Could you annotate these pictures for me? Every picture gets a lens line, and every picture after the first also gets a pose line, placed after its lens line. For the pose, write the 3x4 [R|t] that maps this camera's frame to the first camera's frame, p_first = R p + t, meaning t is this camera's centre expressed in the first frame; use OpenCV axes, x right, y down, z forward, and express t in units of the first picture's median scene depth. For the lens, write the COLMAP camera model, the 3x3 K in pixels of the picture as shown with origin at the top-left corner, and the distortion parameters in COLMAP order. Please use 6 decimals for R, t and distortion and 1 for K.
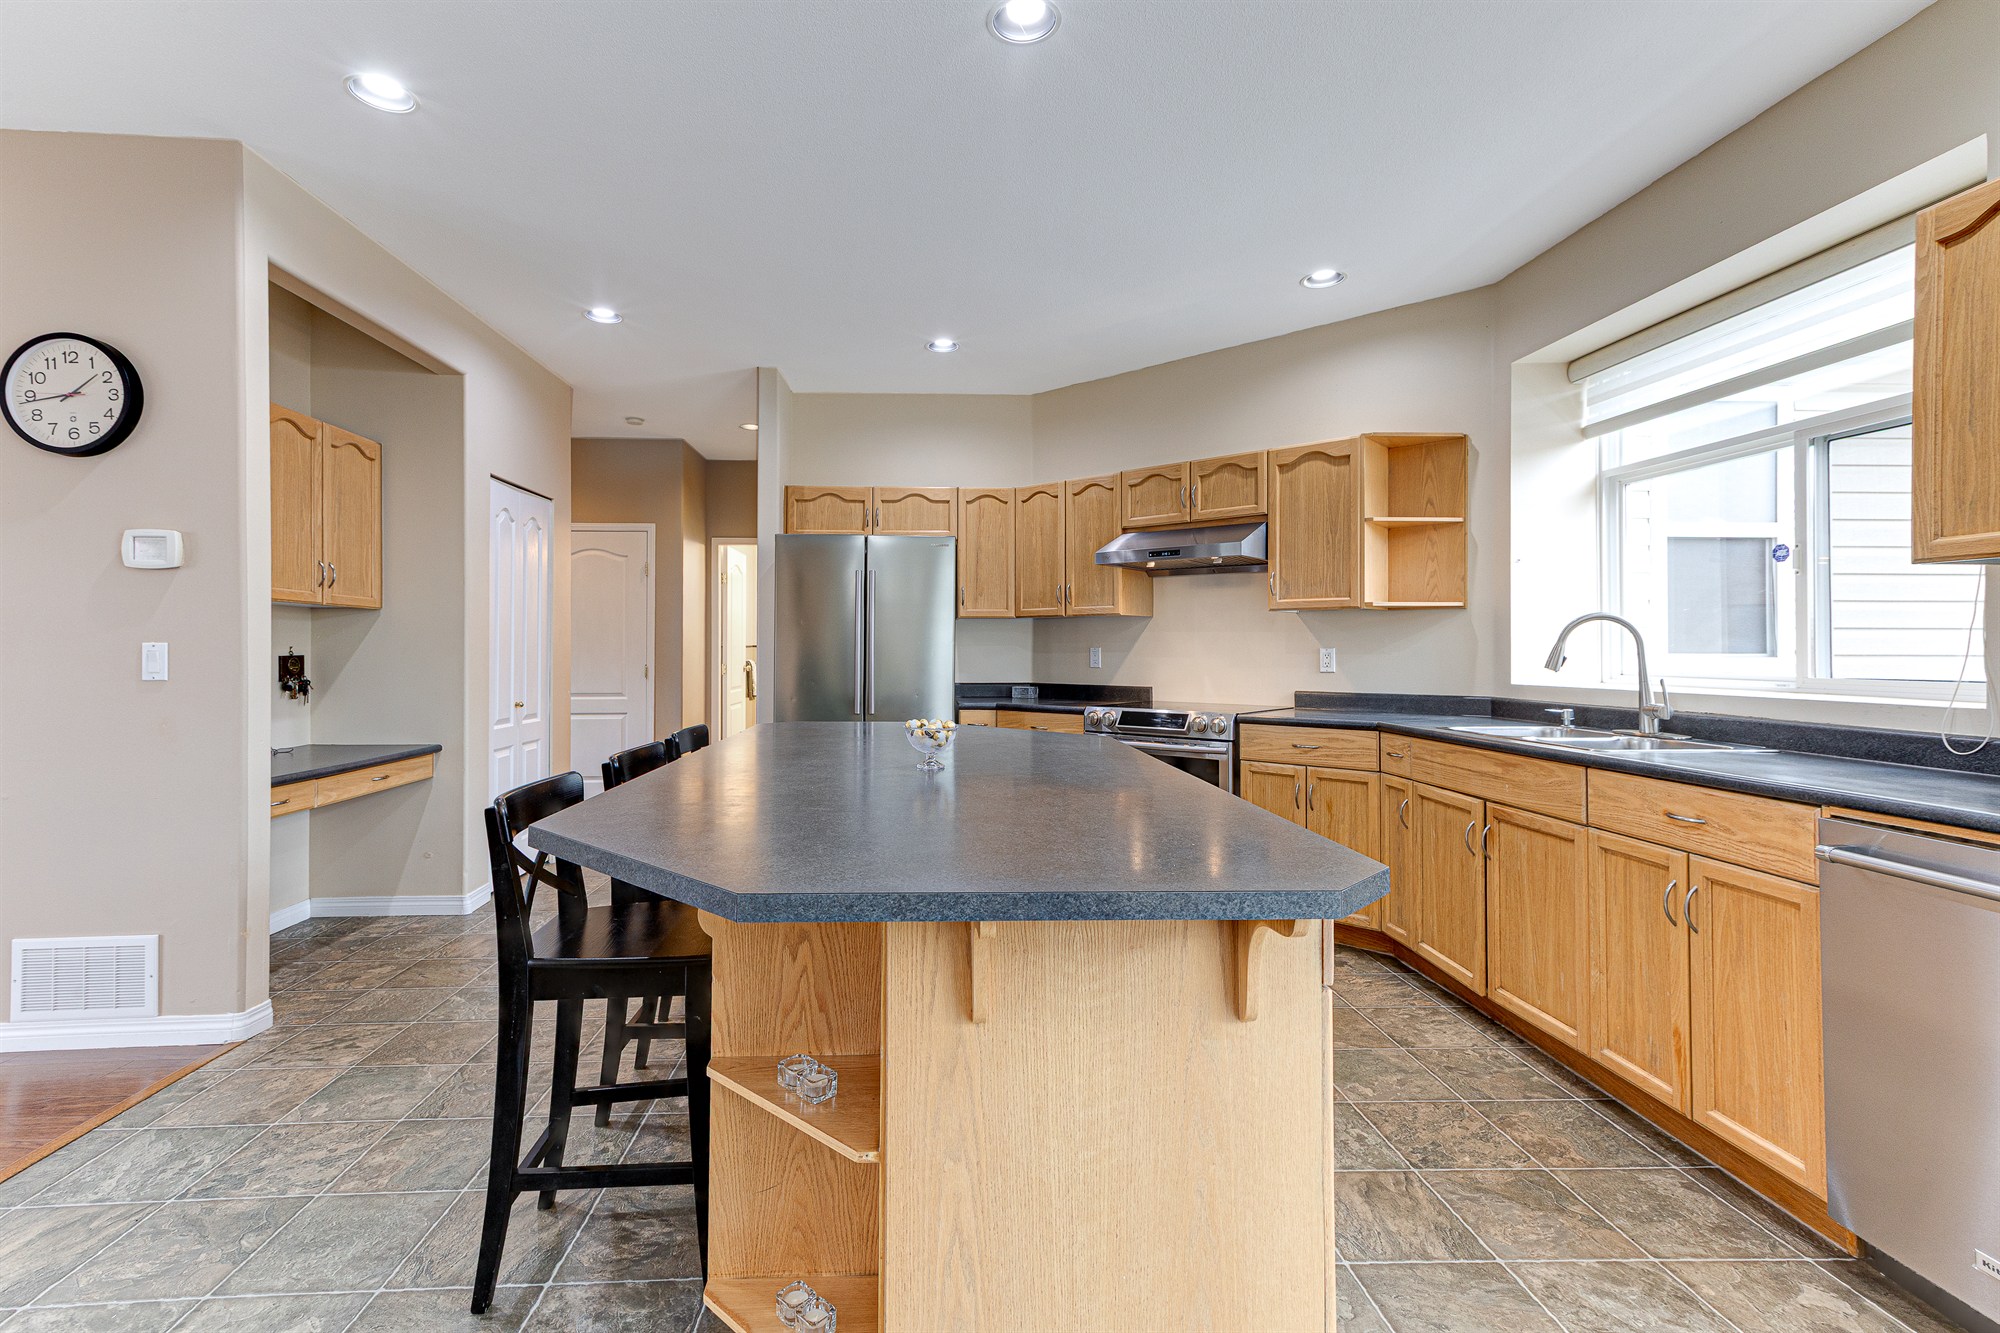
lens RADIAL K [[952.4, 0, 928.5], [0, 952.4, 638.0], [0, 0, 1]] dist [0.024146, 0.000900]
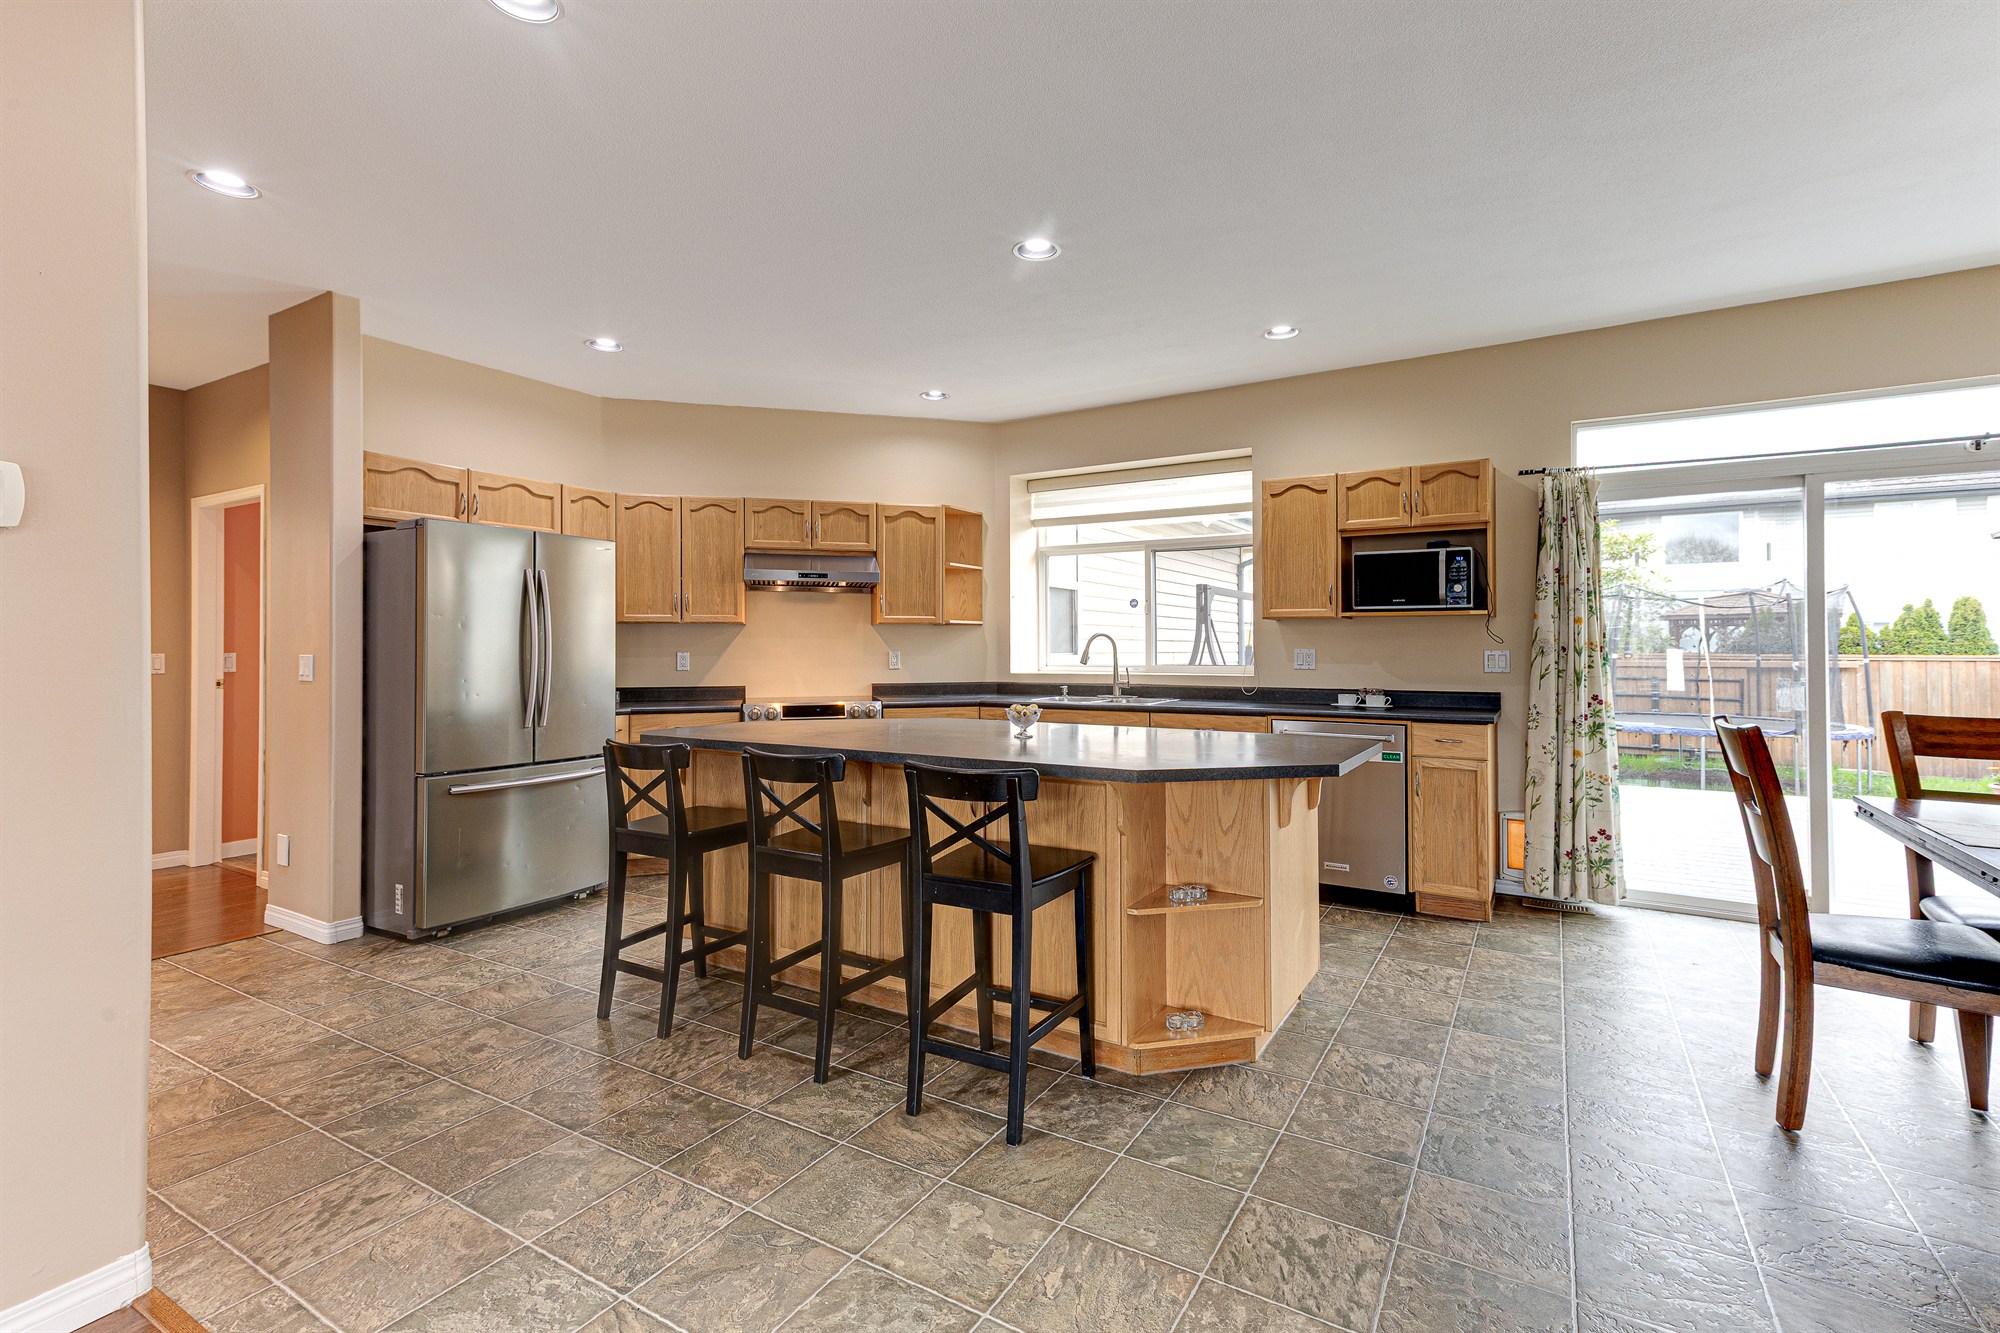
lens RADIAL K [[951.1, 0, 1066.8], [0, 951.1, 627.7], [0, 0, 1]] dist [0.024952, 0.000239]
pose [[0.492505, 0.013587, 0.870203, -0.744692], [-0.007980, 0.999907, -0.011096, -0.011339], [-0.870273, -0.001479, 0.492568, 0.122301]]
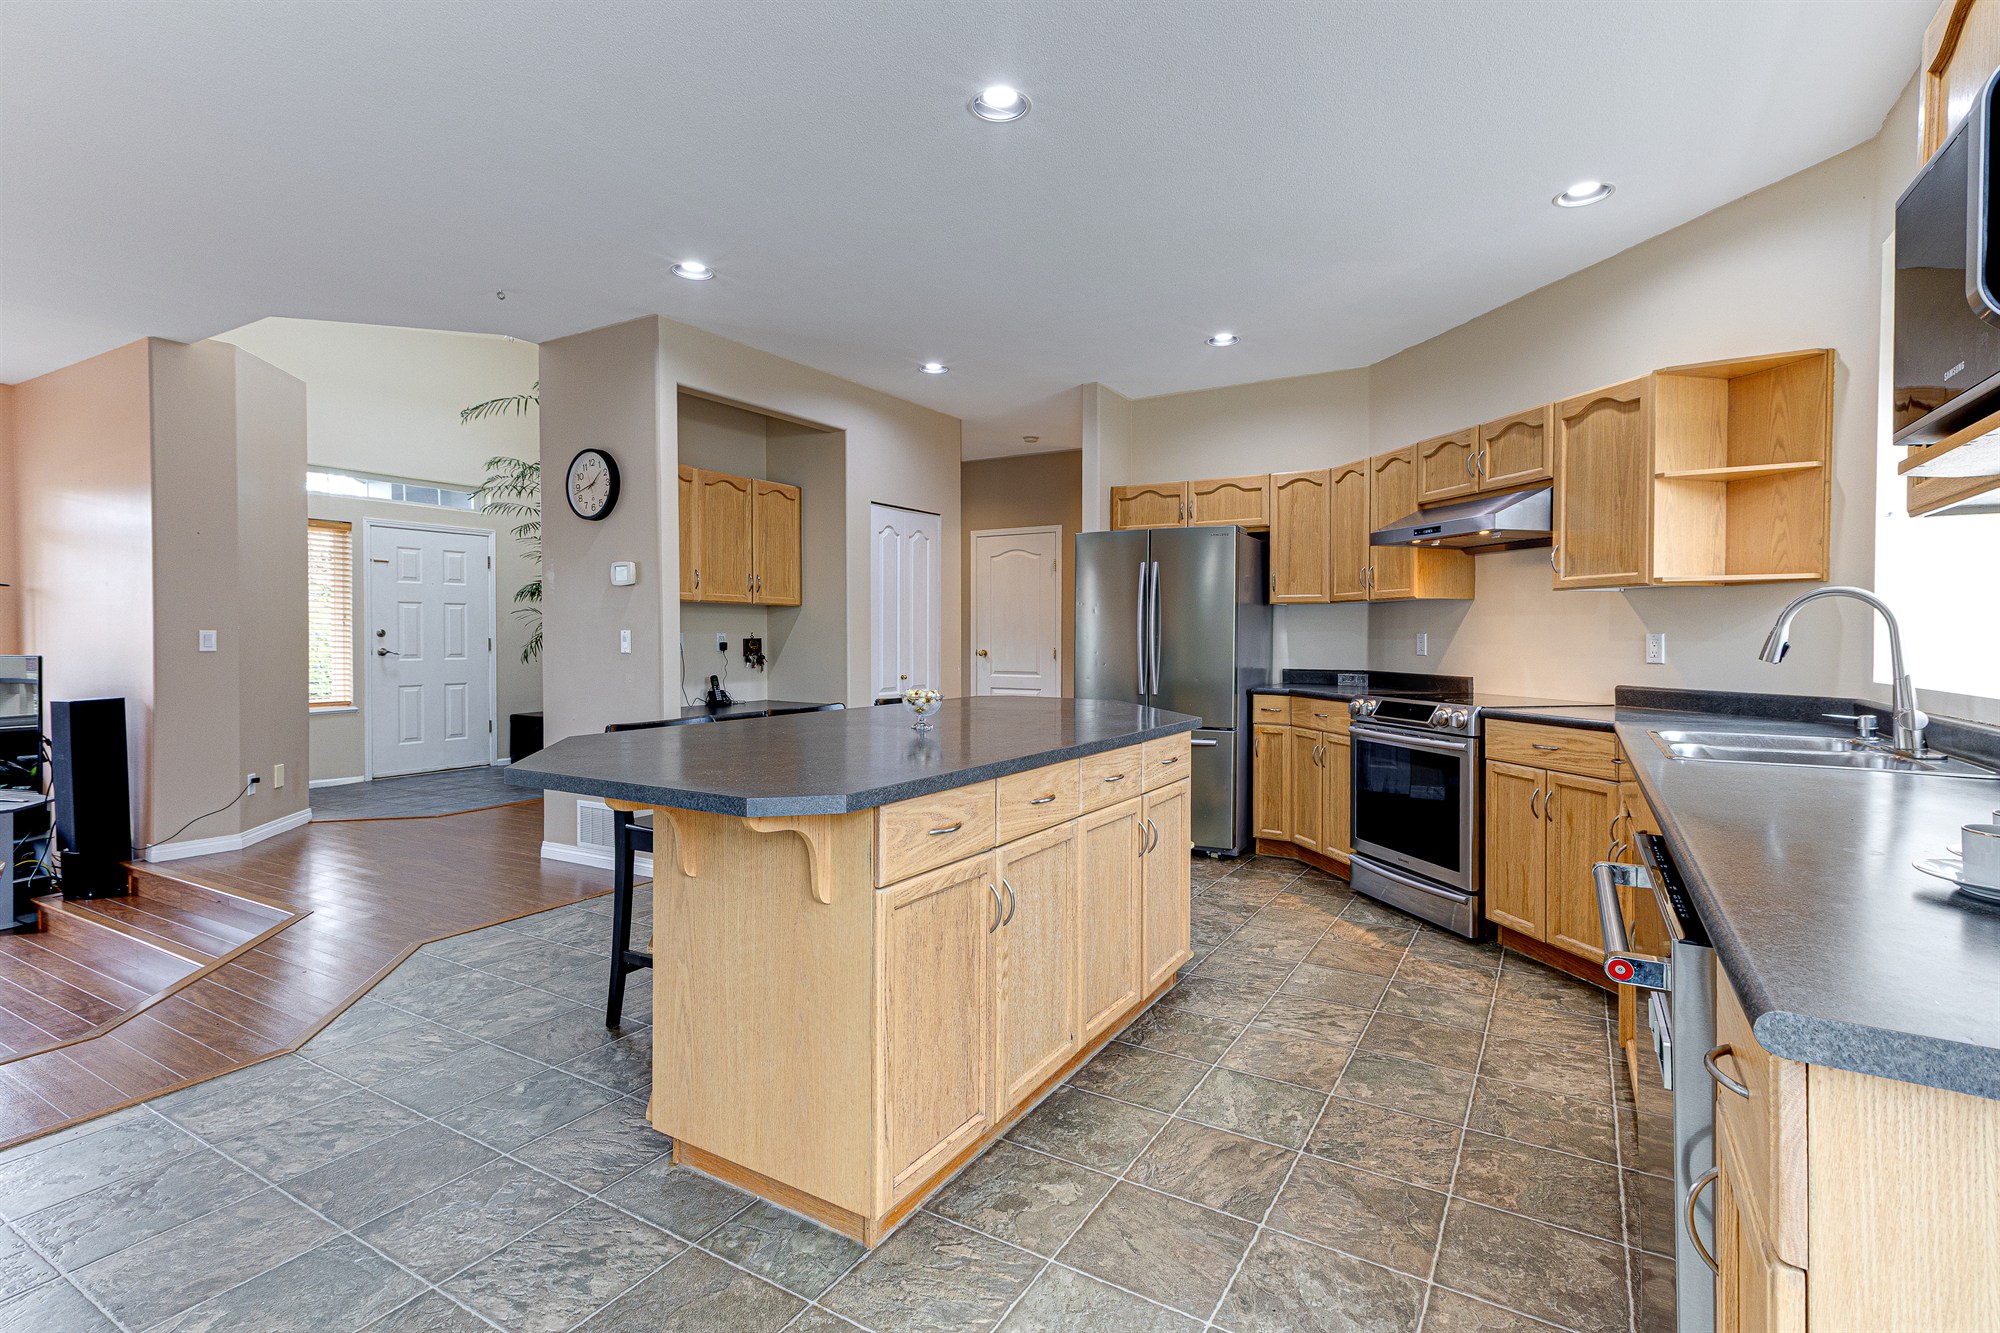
lens RADIAL K [[940.5, 0, 972.7], [0, 940.5, 640.6], [0, 0, 1]] dist [0.028296, 0.000463]
pose [[0.829116, 0.004393, -0.559059, 0.443252], [0.005567, 0.999855, 0.016113, 0.000033], [0.559049, -0.016471, 0.828971, -0.002716]]
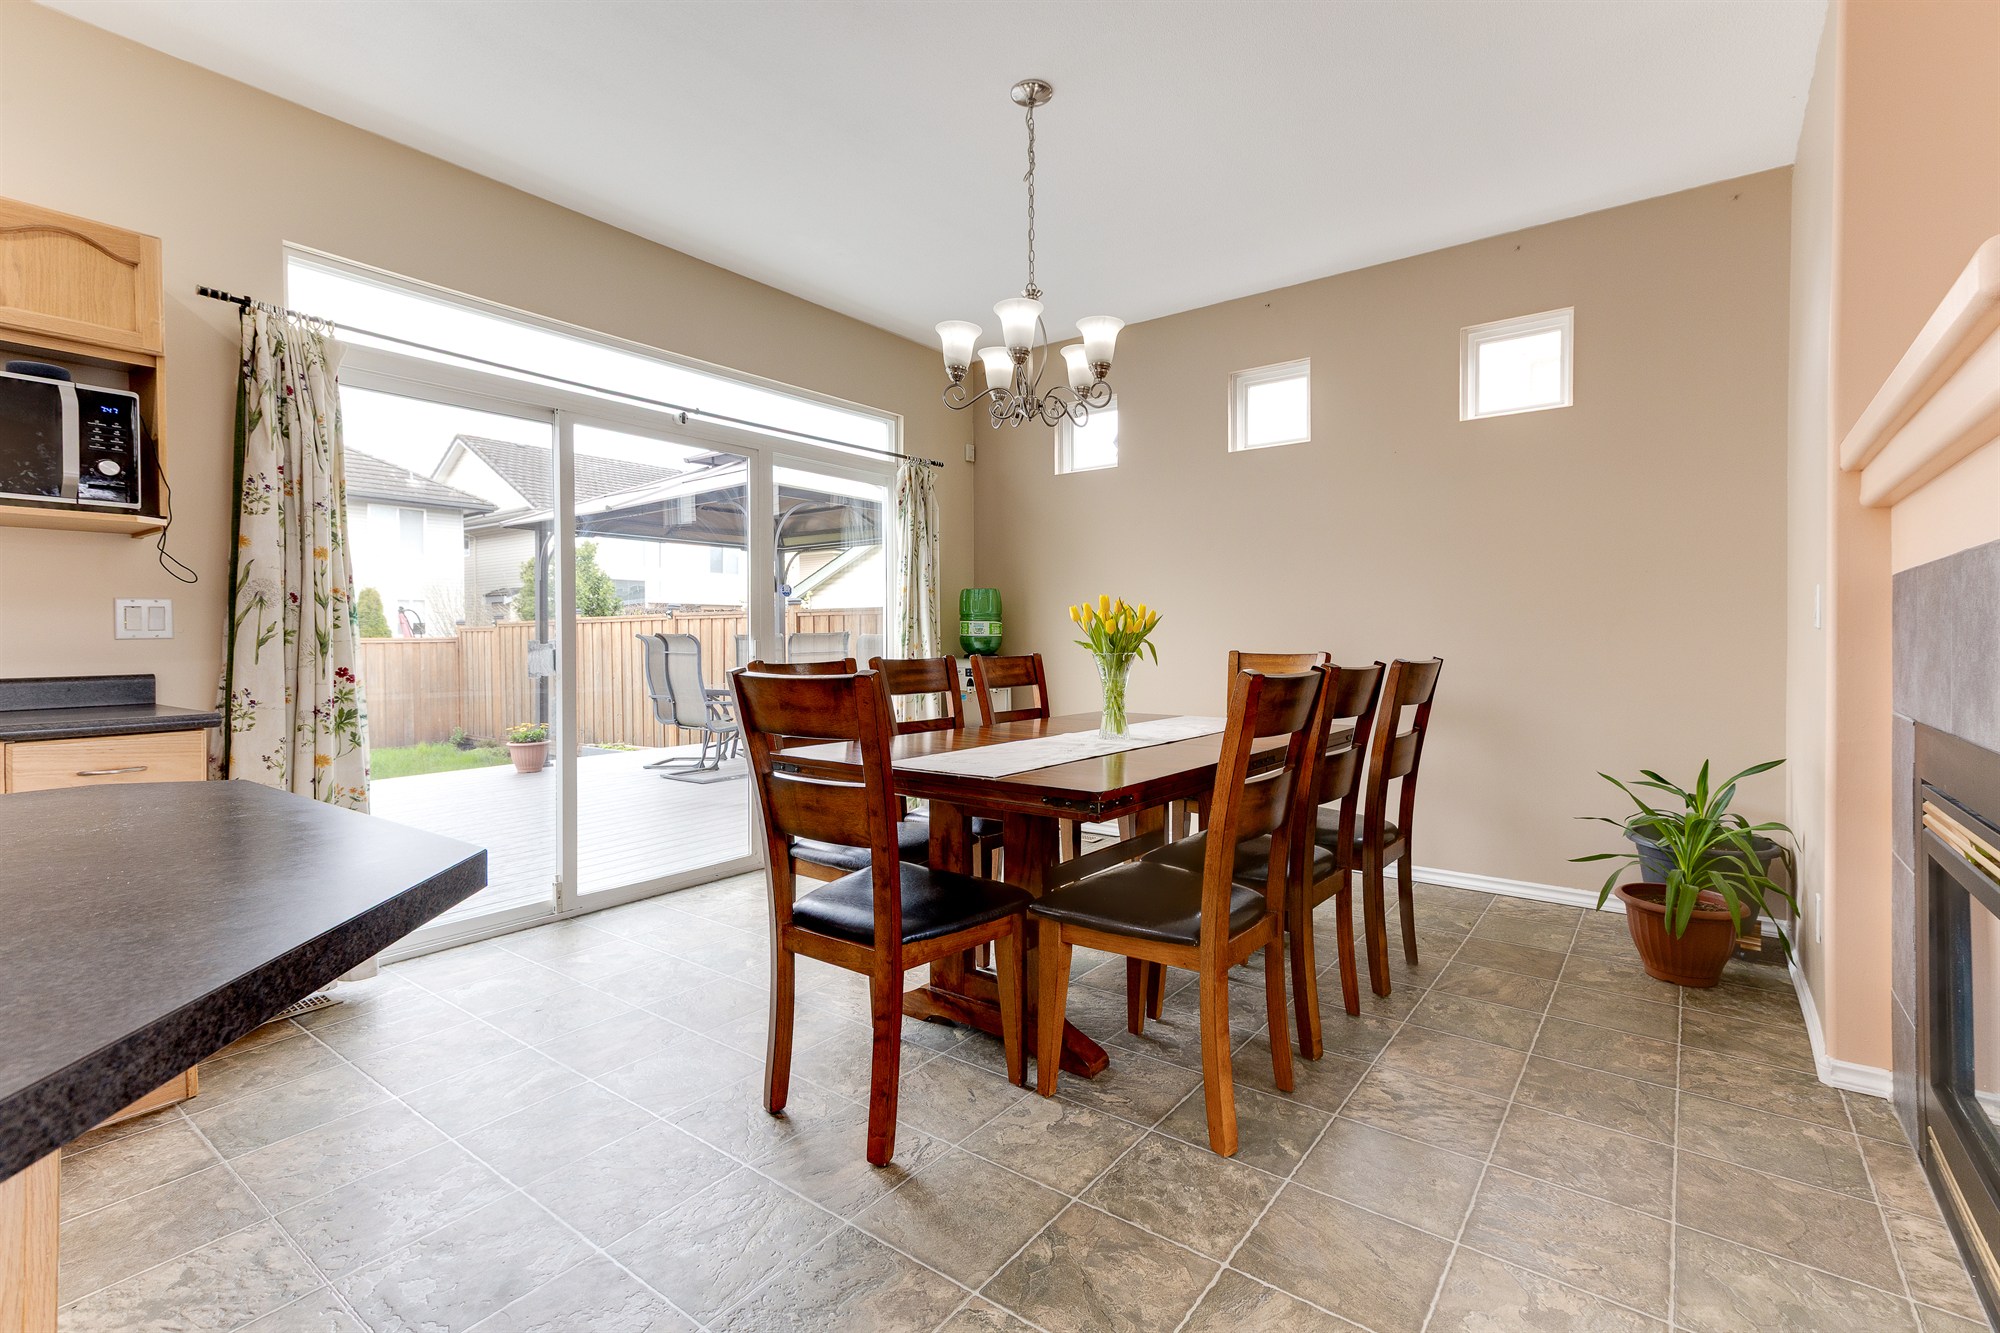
lens RADIAL K [[913.6, 0, 996.8], [0, 913.6, 634.1], [0, 0, 1]] dist [0.026260, 0.000471]
pose [[-0.773070, 0.001210, 0.634319, -0.279464], [-0.004703, 0.999960, -0.007638, 0.029023], [-0.634303, -0.008888, -0.773034, 0.384189]]
